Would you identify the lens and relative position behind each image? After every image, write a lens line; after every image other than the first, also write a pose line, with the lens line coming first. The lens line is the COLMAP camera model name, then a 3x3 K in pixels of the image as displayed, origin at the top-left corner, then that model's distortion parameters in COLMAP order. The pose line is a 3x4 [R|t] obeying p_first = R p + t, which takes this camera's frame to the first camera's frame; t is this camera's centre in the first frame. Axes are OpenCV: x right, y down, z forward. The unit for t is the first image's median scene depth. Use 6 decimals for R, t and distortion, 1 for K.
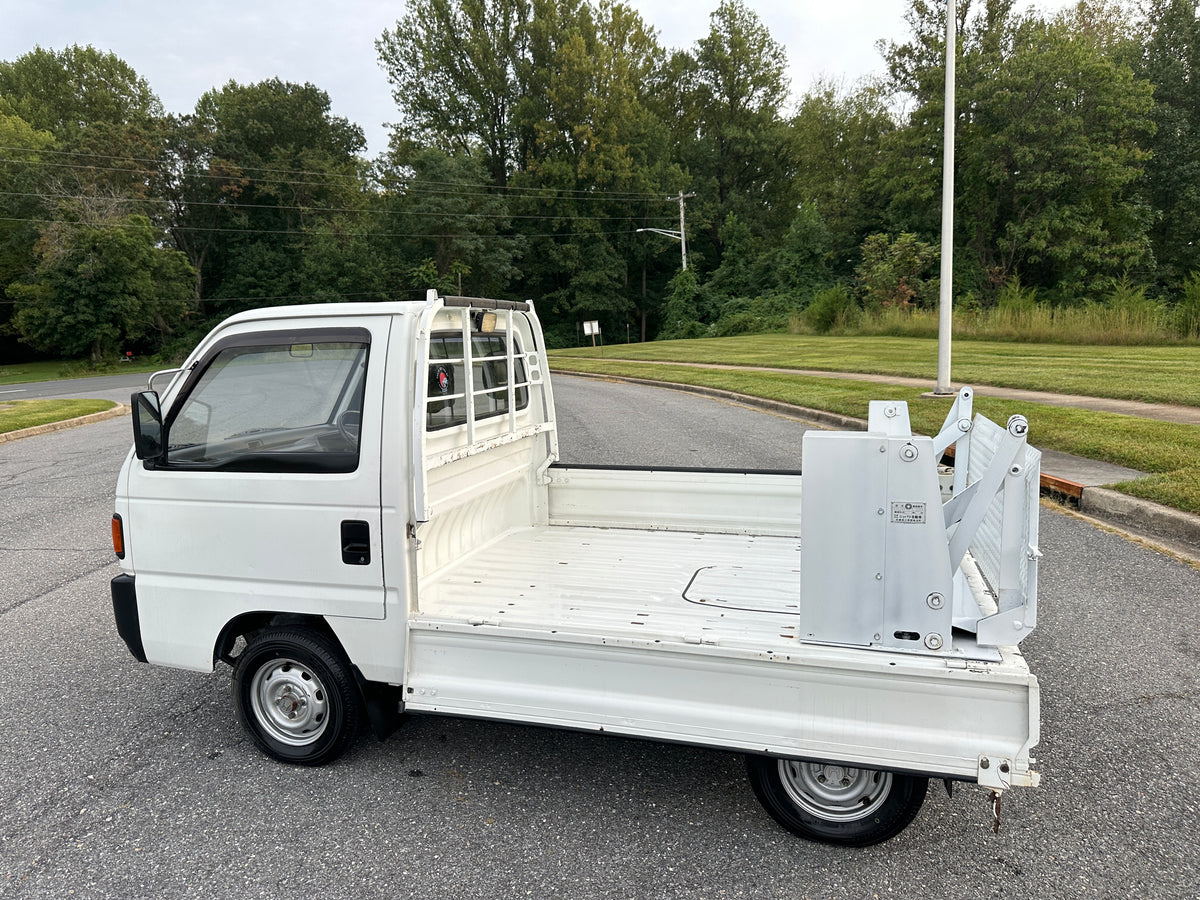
lens RADIAL K [[856.4, 0, 591.3], [0, 856.4, 455.7], [0, 0, 1]] dist [0.057846, -0.077288]
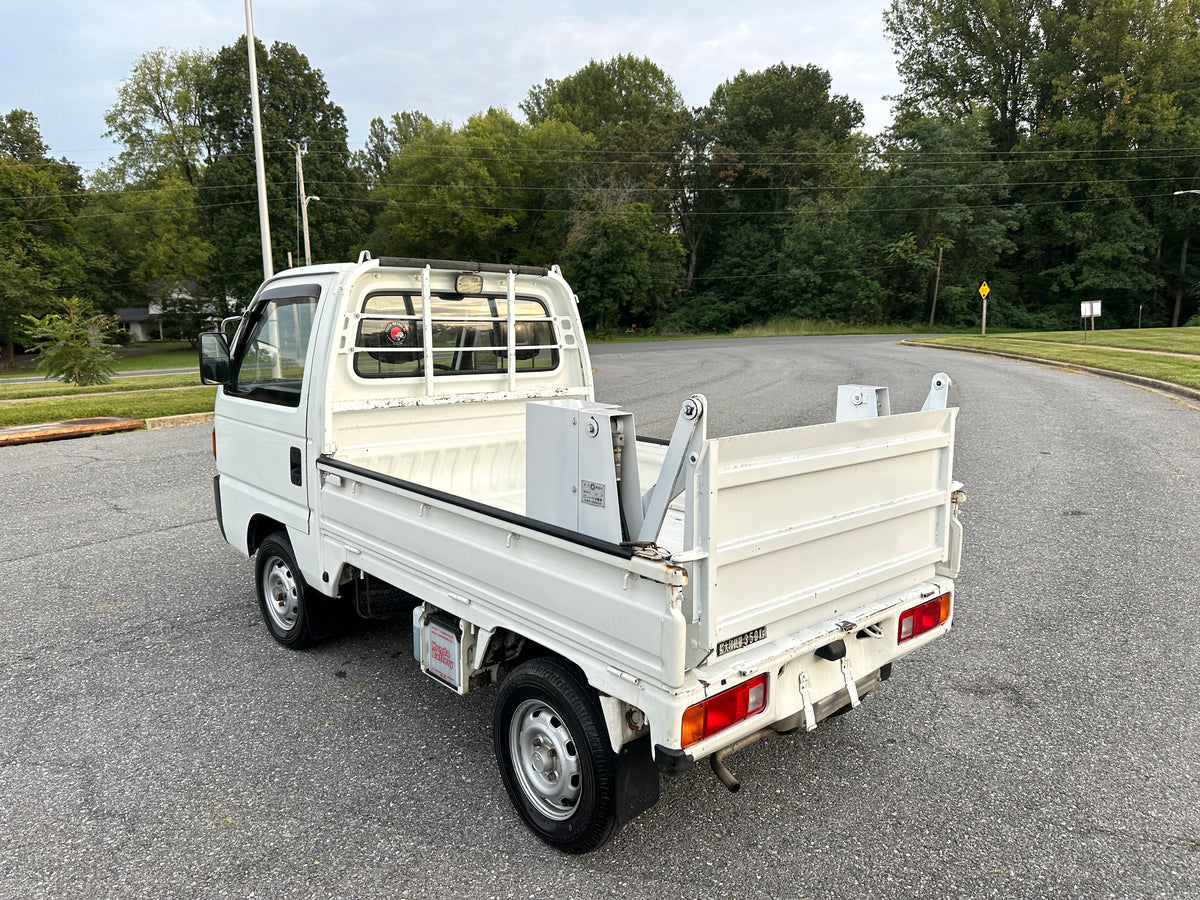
lens RADIAL K [[861.5, 0, 609.8], [0, 861.5, 452.5], [0, 0, 1]] dist [0.029606, -0.043795]
pose [[0.858051, 0.103843, -0.502957, 0.034345], [-0.094127, 0.994554, 0.044758, -0.000746], [0.504865, 0.008938, 0.863152, 0.009401]]
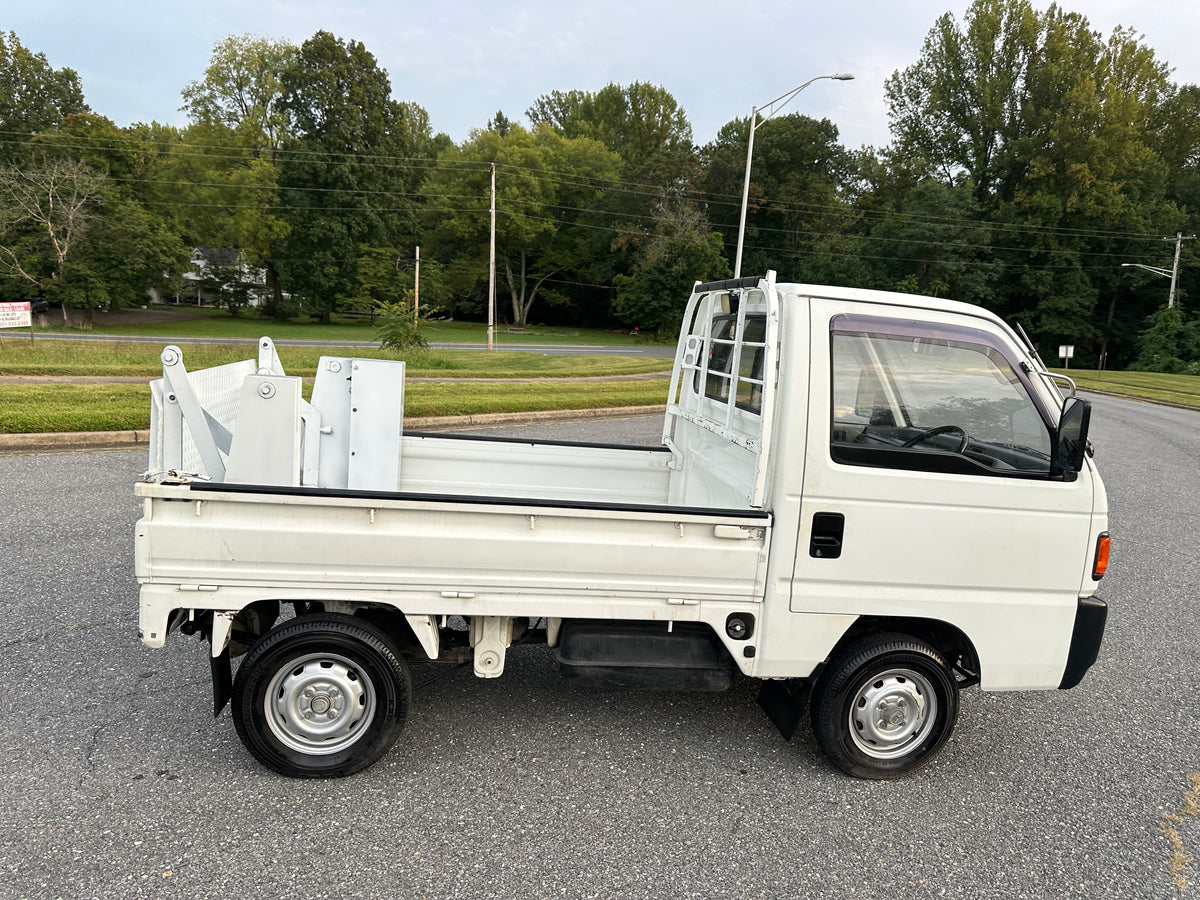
lens RADIAL K [[862.7, 0, 609.8], [0, 862.7, 461.5], [0, 0, 1]] dist [0.018039, -0.024184]
pose [[0.911487, 0.164984, -0.376792, -0.086780], [-0.161182, 0.986037, 0.041840, 0.034686], [0.378434, 0.022596, 0.925352, -0.232192]]
